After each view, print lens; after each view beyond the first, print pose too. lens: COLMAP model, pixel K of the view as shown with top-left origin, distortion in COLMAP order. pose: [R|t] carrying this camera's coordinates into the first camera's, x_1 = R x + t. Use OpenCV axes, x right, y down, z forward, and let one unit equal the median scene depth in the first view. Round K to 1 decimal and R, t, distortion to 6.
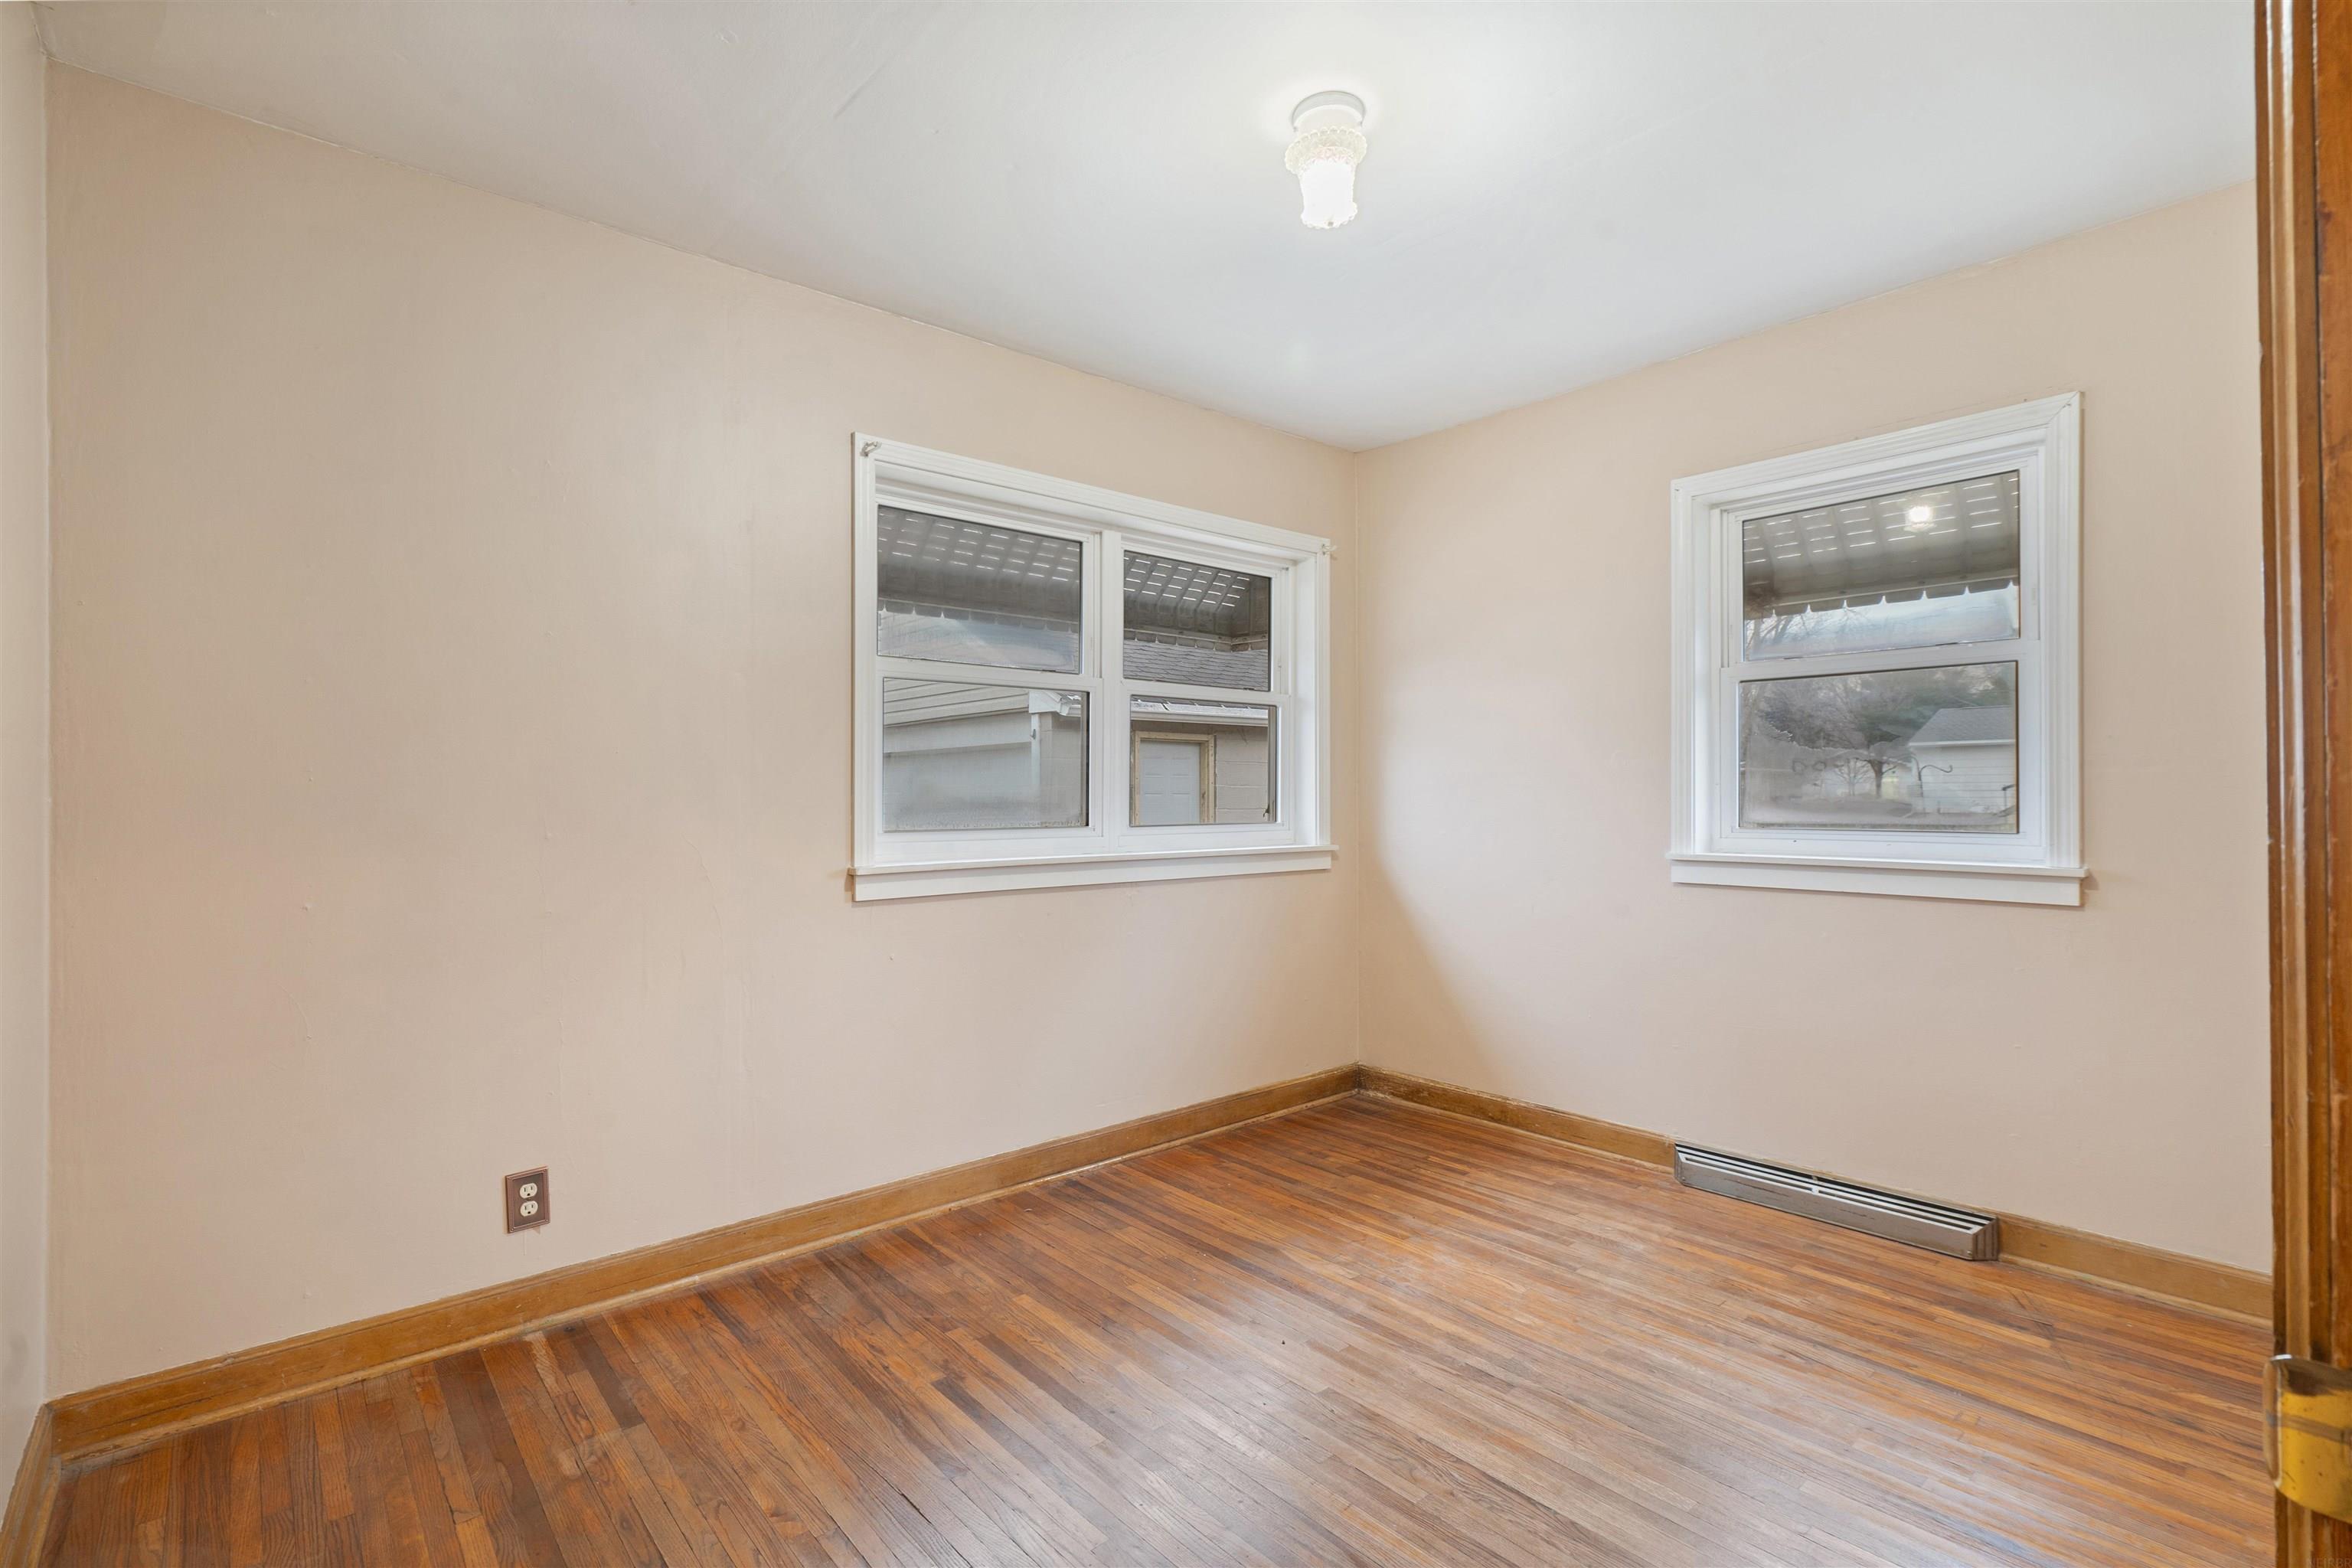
lens RADIAL K [[1085.4, 0, 1174.2], [0, 1085.4, 786.6], [0, 0, 1]] dist [-0.015767, 0.000132]
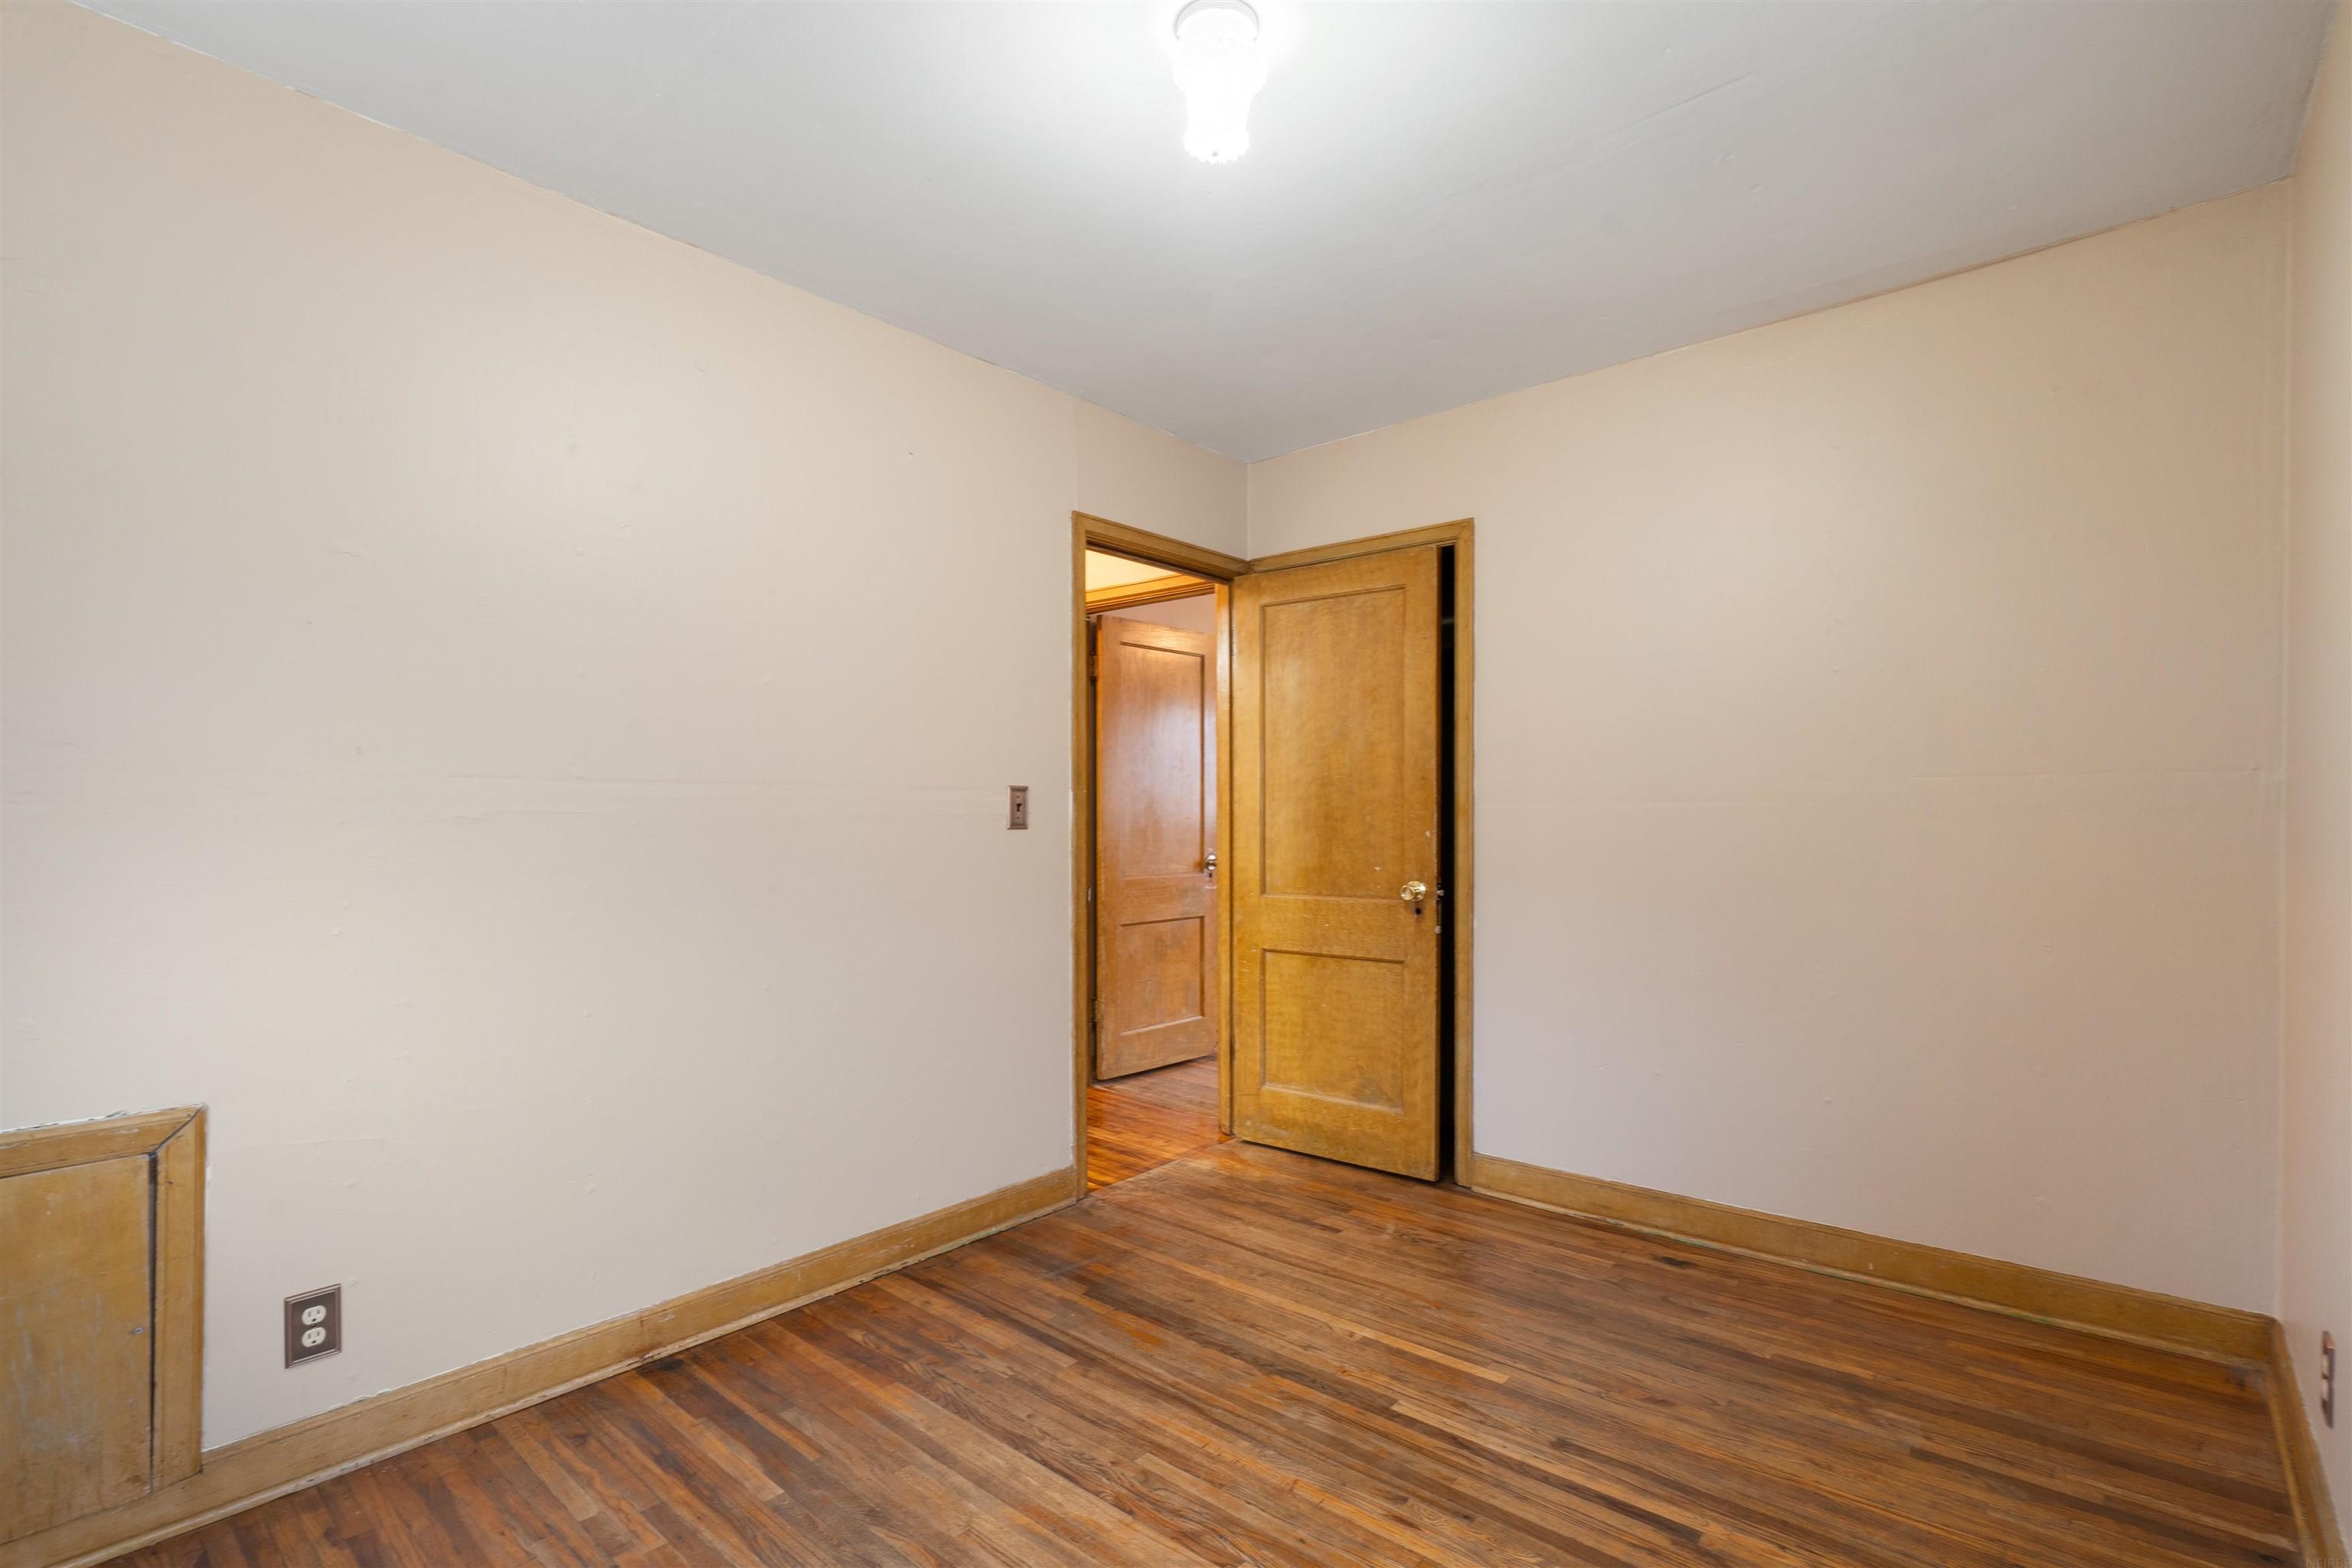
lens RADIAL K [[1085.4, 0, 1179.5], [0, 1085.4, 791.8], [0, 0, 1]] dist [-0.015767, 0.000132]
pose [[-0.990323, 0.010849, -0.138356, 0.328005], [0.013358, 0.999763, -0.017215, -0.010197], [0.138136, -0.018896, -0.990233, 2.068981]]
